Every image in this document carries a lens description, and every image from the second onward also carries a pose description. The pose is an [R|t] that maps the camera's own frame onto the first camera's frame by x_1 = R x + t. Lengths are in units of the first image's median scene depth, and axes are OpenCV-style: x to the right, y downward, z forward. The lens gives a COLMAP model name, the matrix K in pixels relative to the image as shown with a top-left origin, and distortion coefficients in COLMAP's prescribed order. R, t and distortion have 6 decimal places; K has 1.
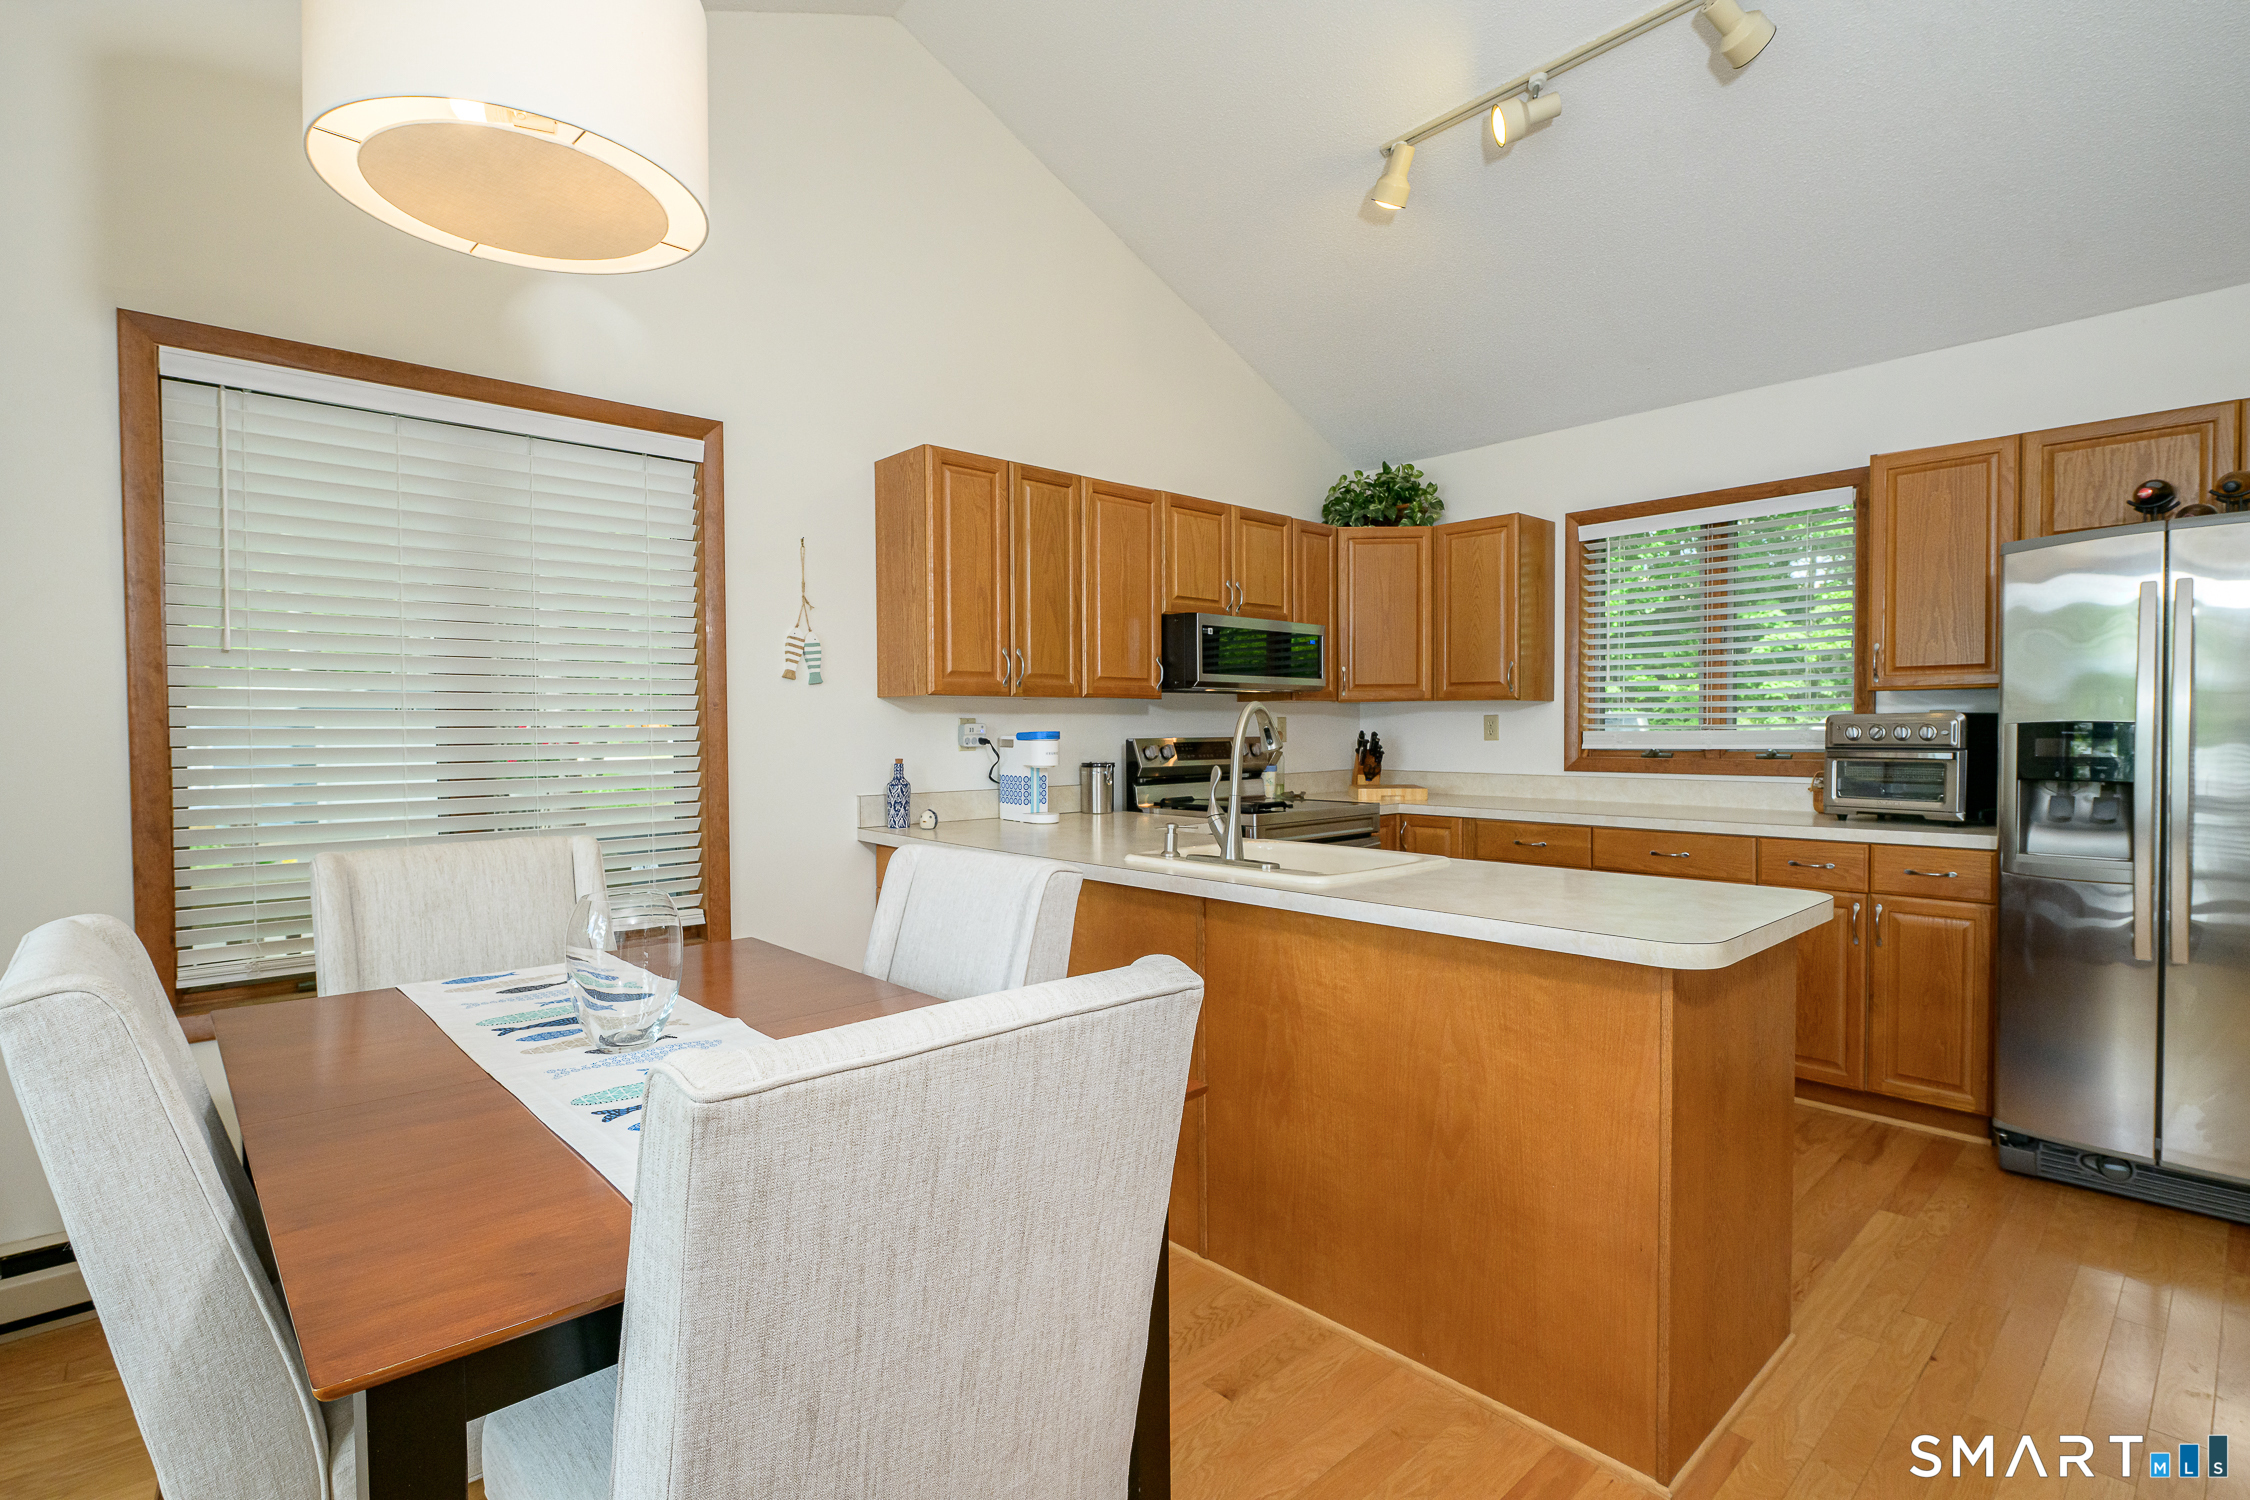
lens RADIAL K [[1075.5, 0, 1117.3], [0, 1075.5, 753.6], [0, 0, 1]] dist [-0.006141, -0.000885]
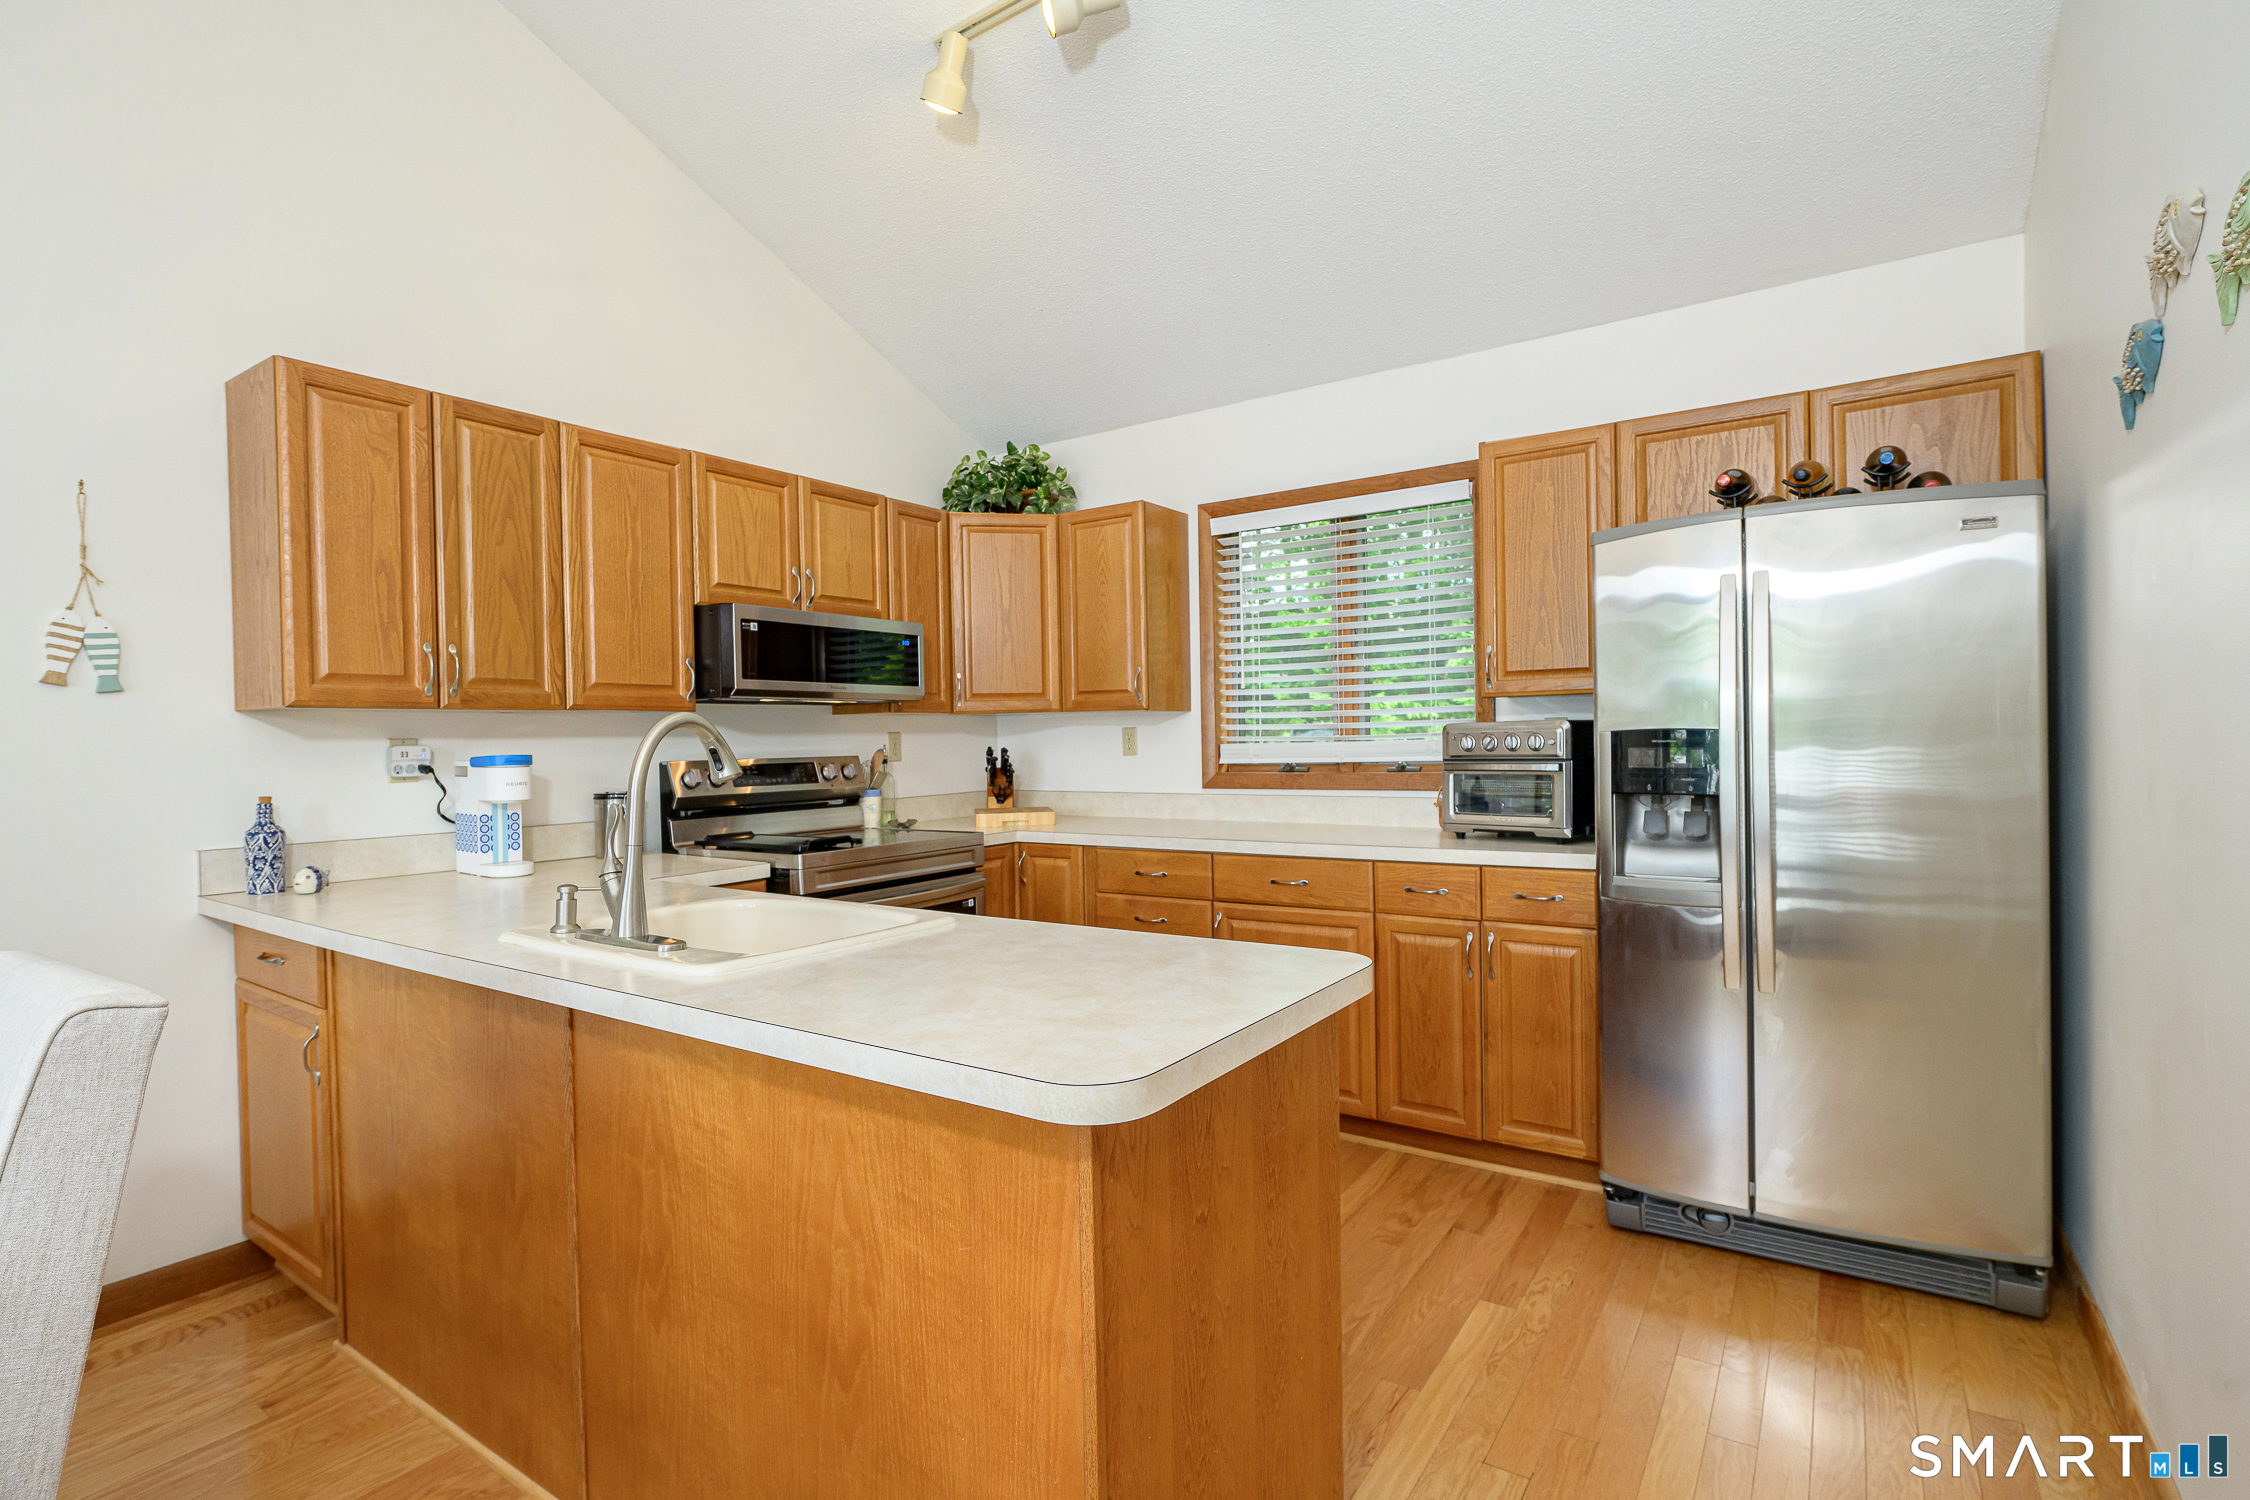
lens RADIAL K [[1075.5, 0, 1127.5], [0, 1075.5, 753.0], [0, 0, 1]] dist [-0.006141, -0.000885]
pose [[0.972922, -0.014823, 0.230660, 0.195262], [0.017887, 0.999777, -0.011200, -0.006137], [-0.230442, 0.015023, 0.972970, 0.176951]]
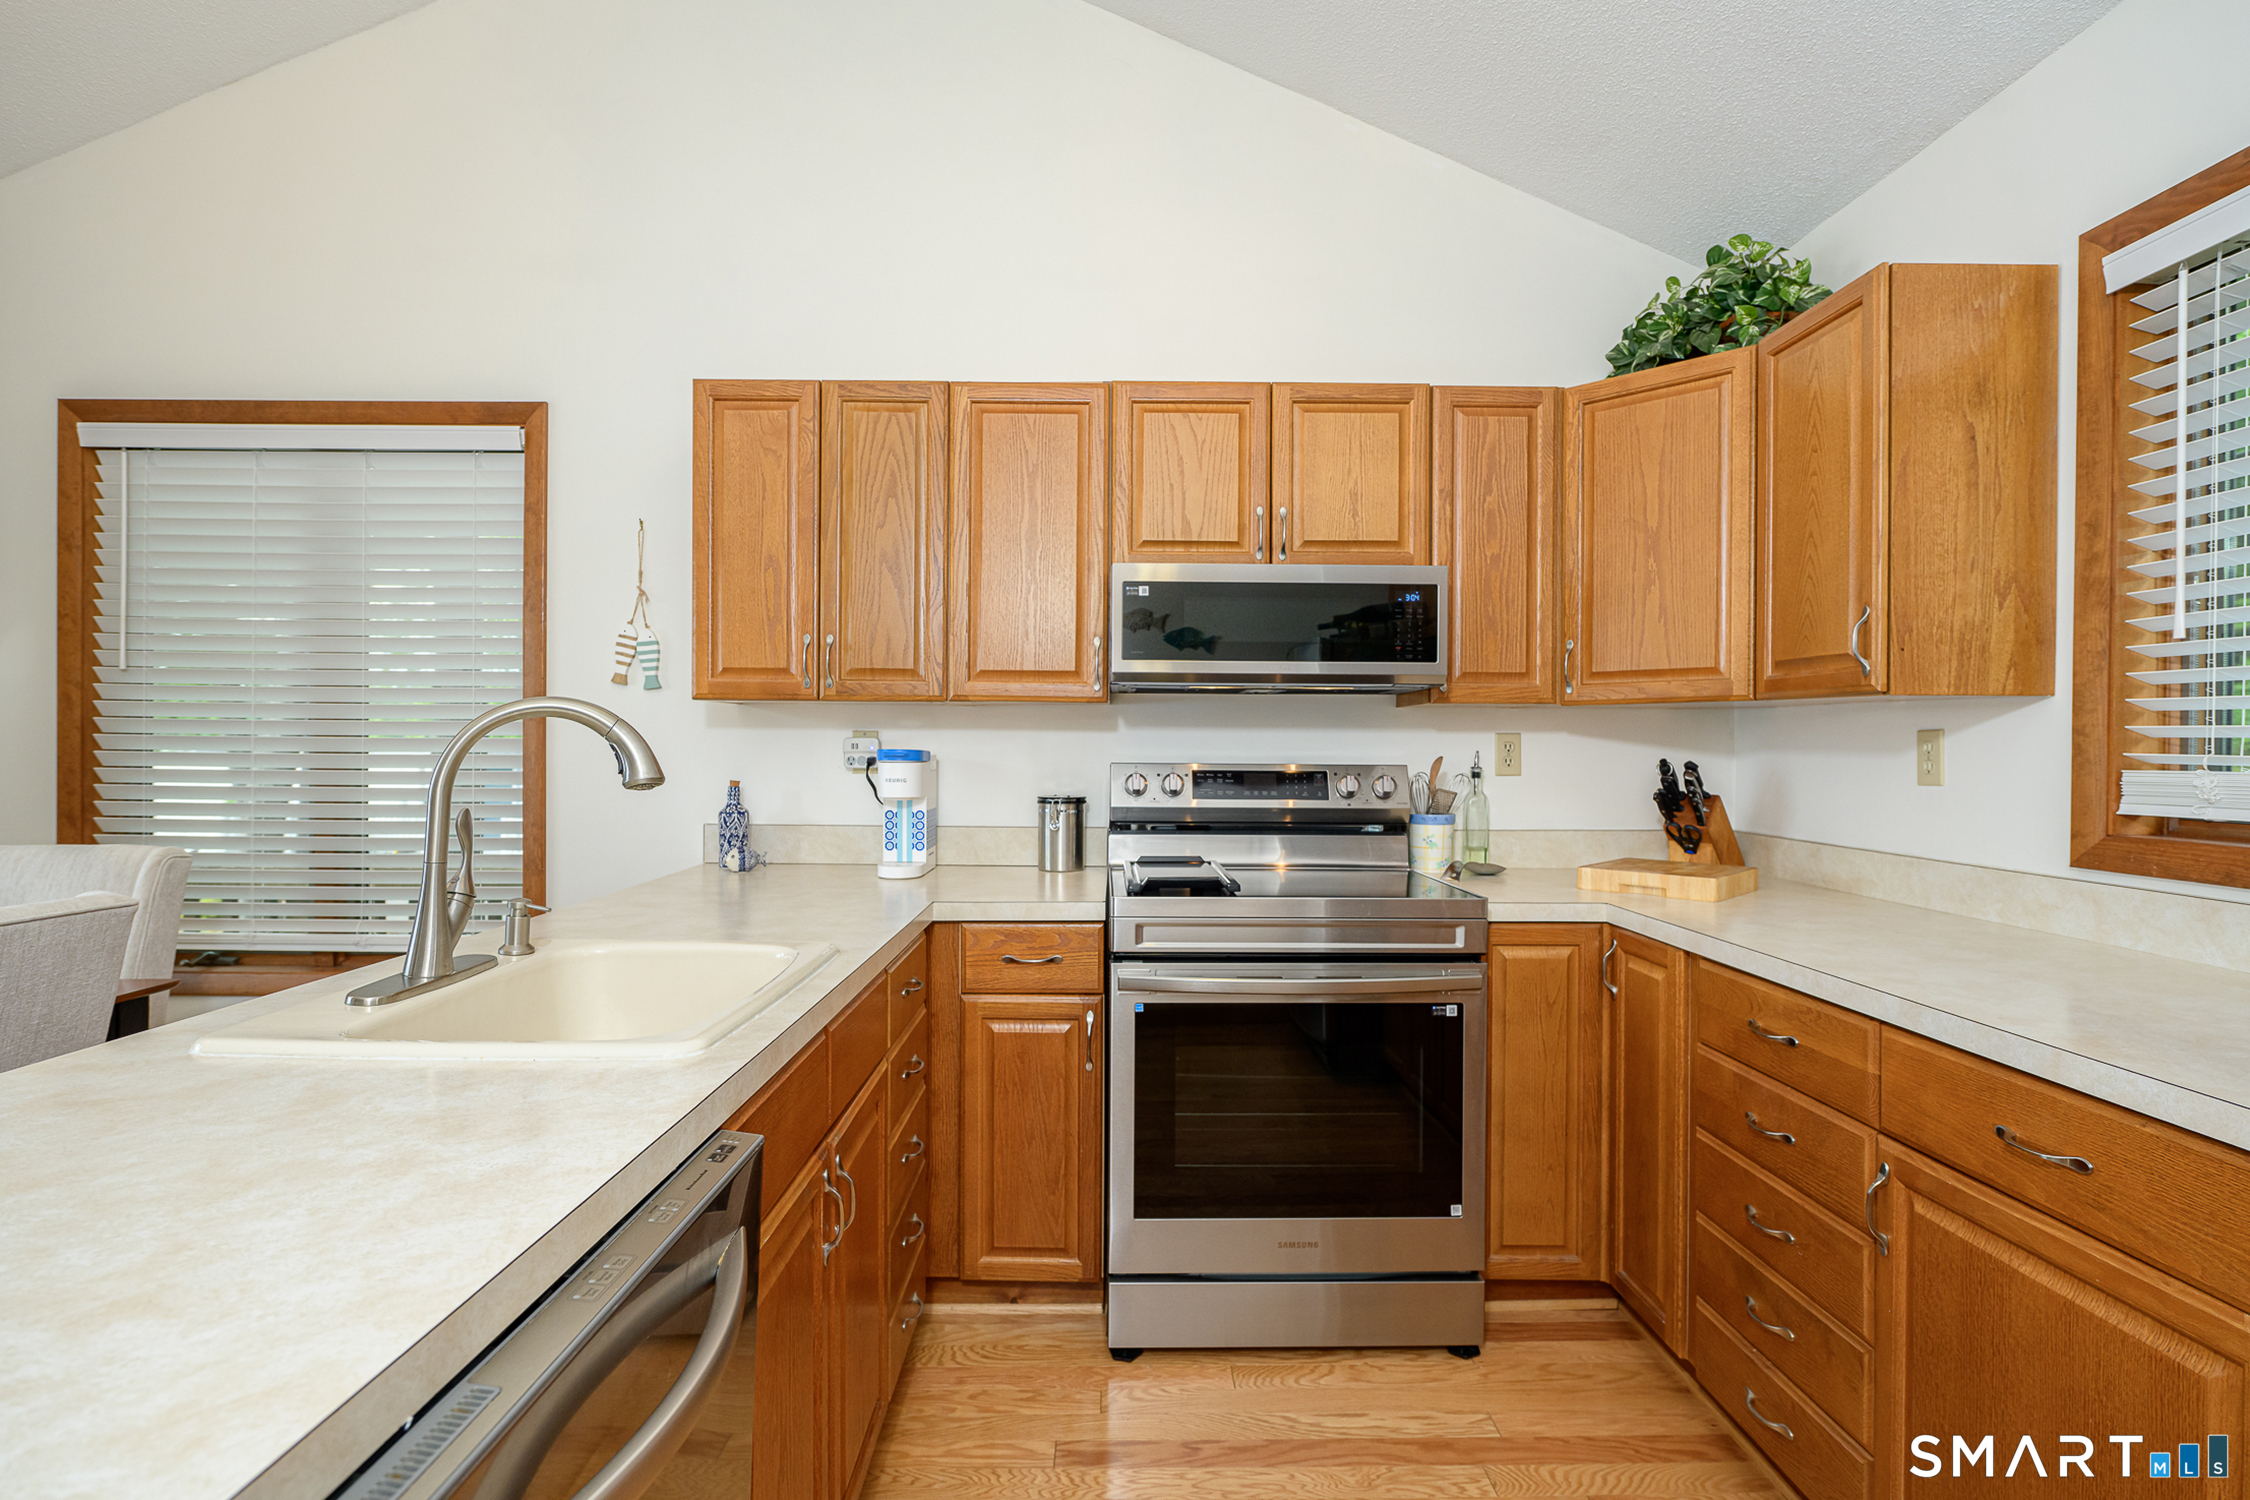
lens RADIAL K [[1075.5, 0, 1130.9], [0, 1075.5, 756.7], [0, 0, 1]] dist [-0.006141, -0.000885]
pose [[0.742070, 0.017614, -0.670091, 0.564910], [-0.028400, 0.999583, -0.005176, -0.017602], [0.669721, 0.022871, 0.742261, 0.614396]]
